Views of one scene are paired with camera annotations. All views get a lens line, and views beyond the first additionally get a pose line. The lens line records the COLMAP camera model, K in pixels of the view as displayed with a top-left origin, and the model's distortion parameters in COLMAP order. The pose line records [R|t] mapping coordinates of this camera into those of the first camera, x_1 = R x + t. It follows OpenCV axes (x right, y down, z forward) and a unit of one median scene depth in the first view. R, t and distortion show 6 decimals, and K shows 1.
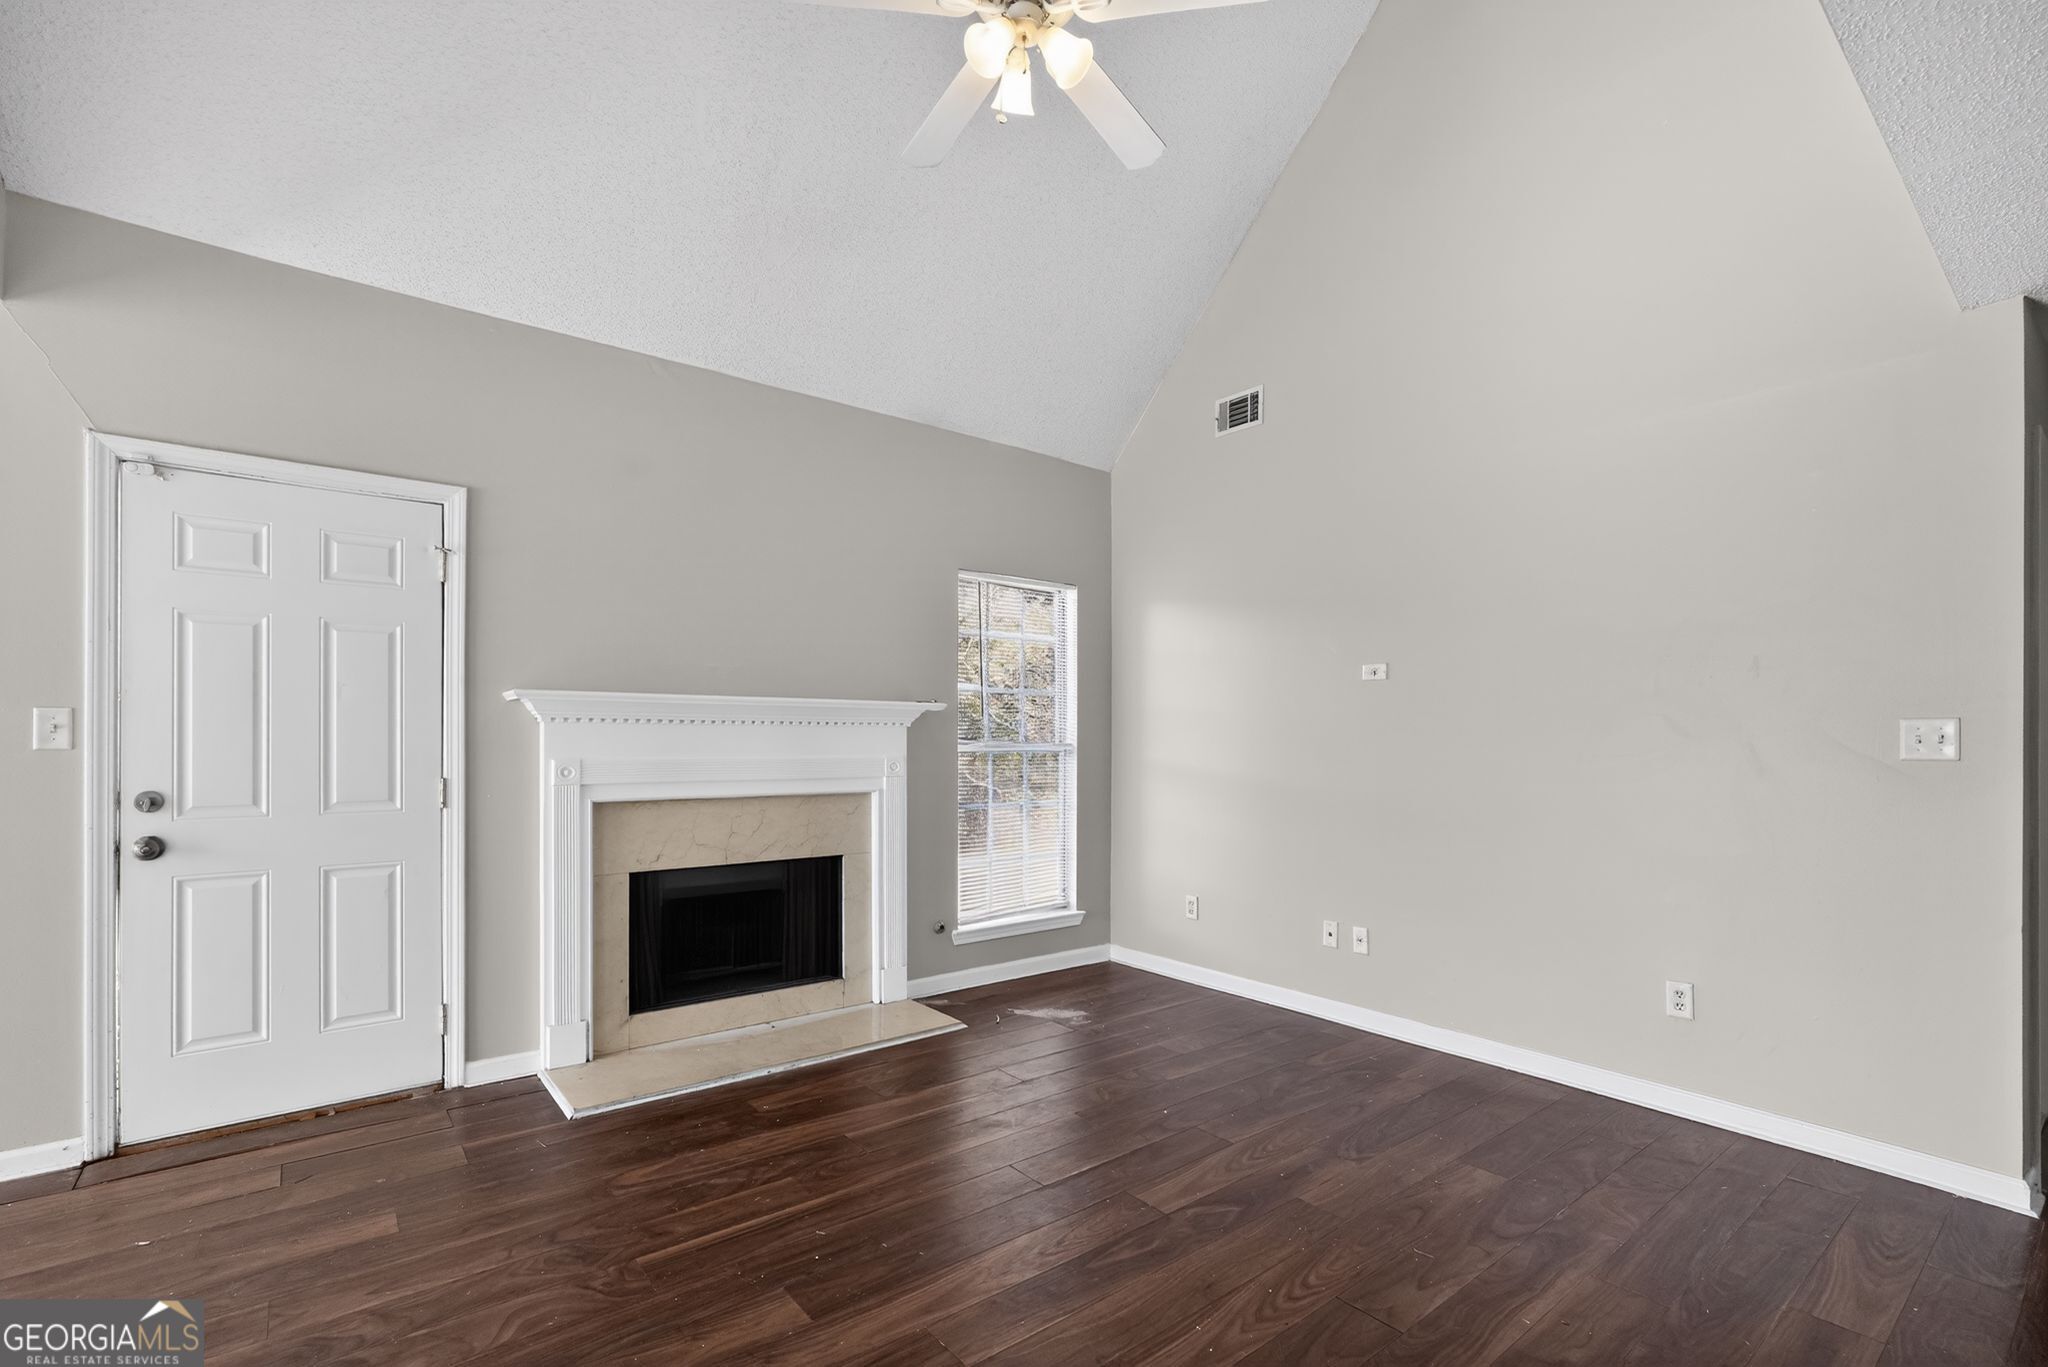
lens RADIAL K [[932.4, 0, 1021.8], [0, 932.4, 741.8], [0, 0, 1]] dist [-0.010987, 0.000393]
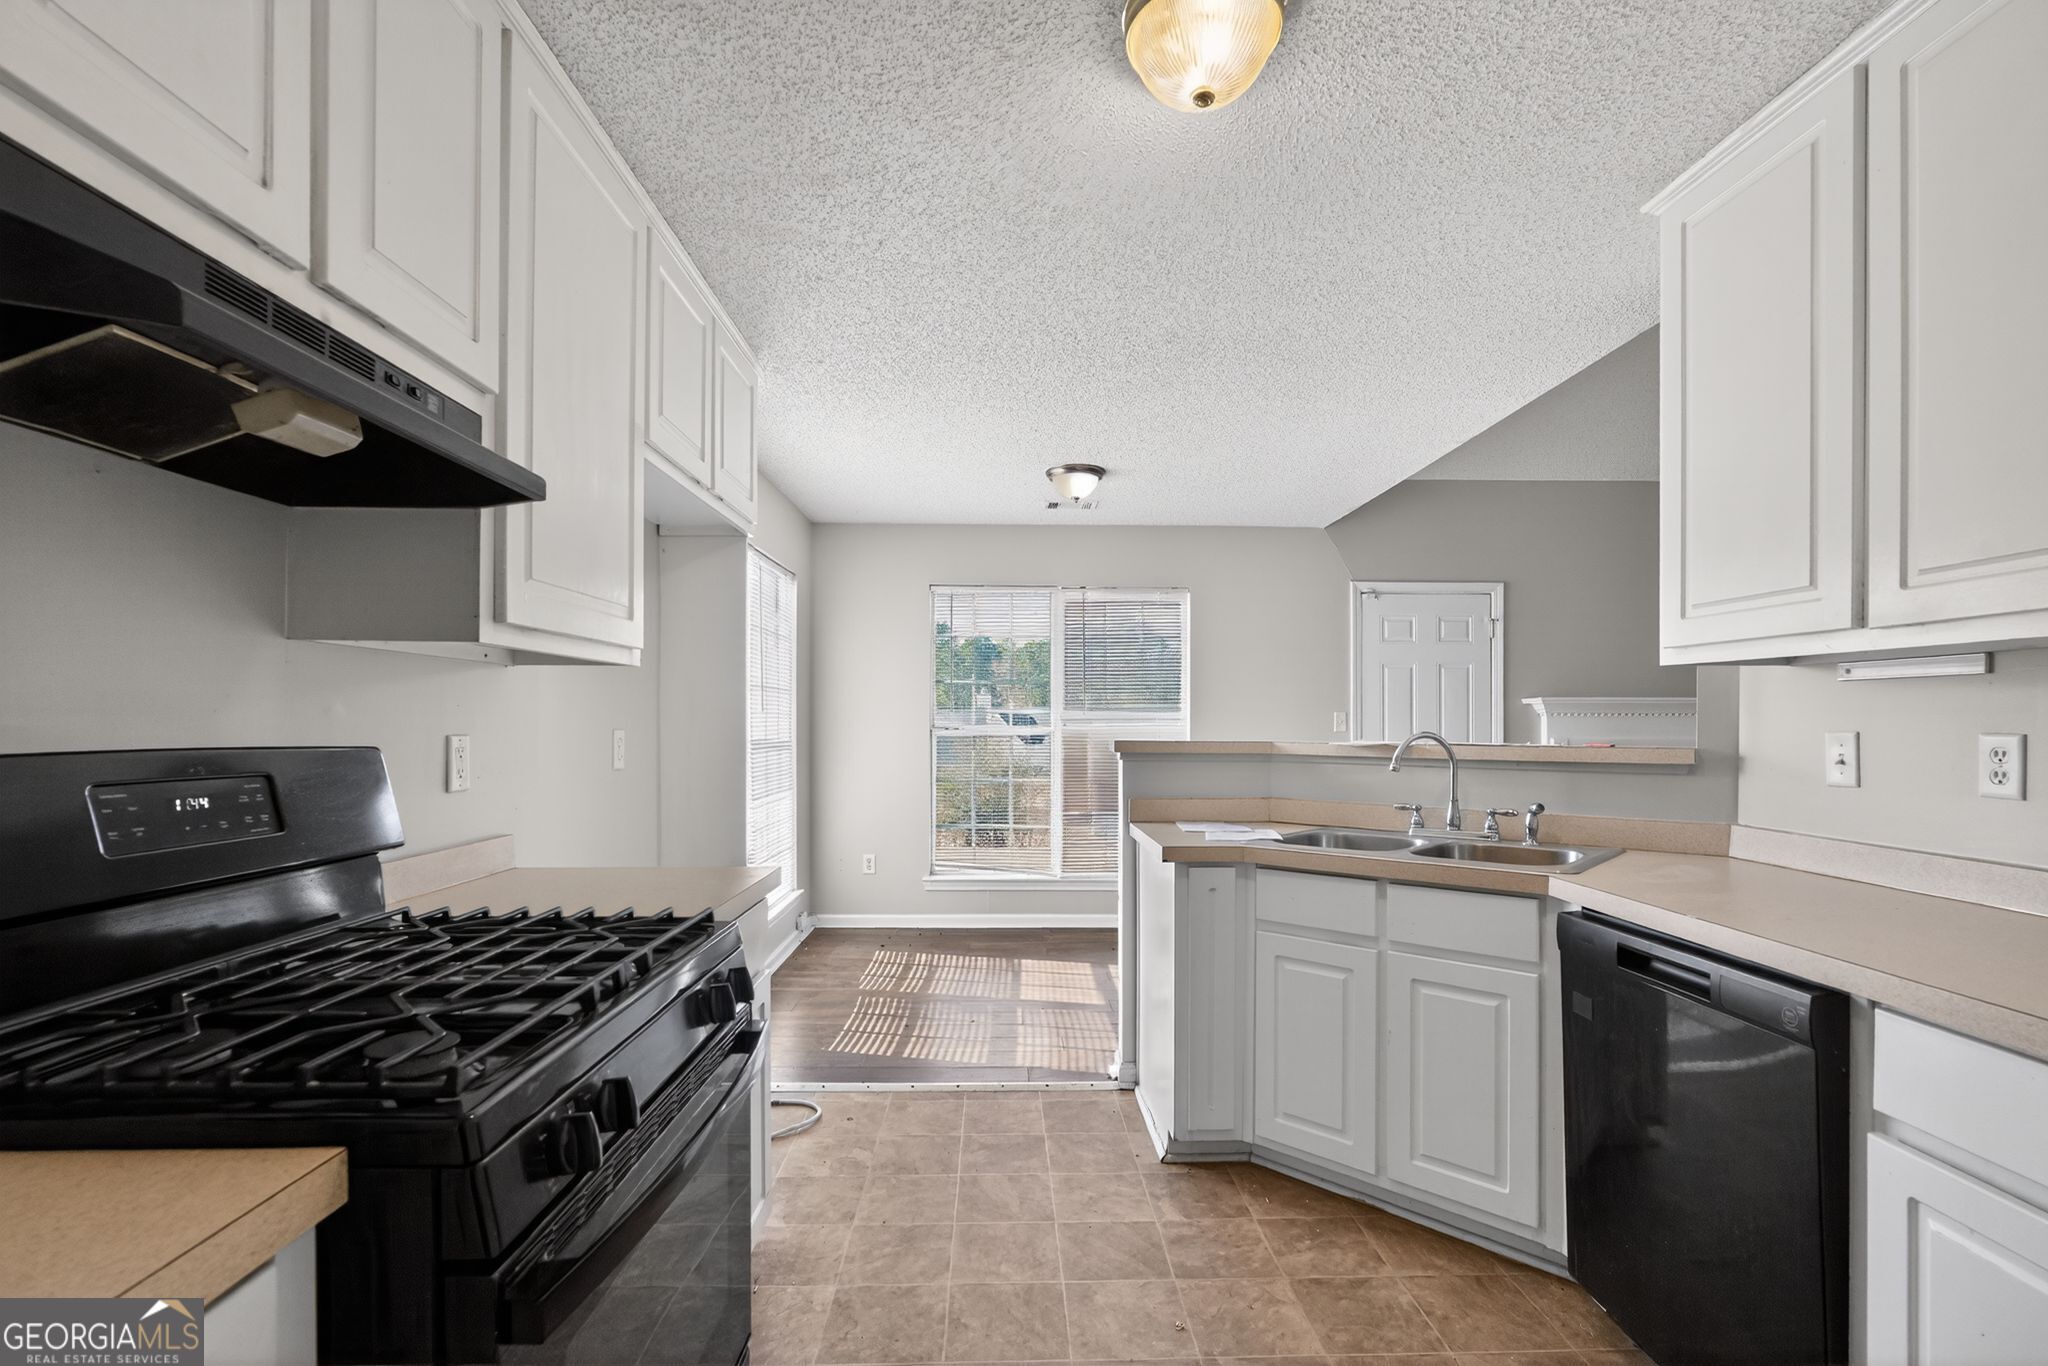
lens RADIAL K [[932.4, 0, 1021.8], [0, 932.4, 741.3], [0, 0, 1]] dist [-0.010987, 0.000393]
pose [[0.790772, 0.009033, -0.612044, -0.228610], [0.000177, 0.999888, 0.014986, -0.001267], [0.612111, -0.011959, 0.790681, -0.885140]]
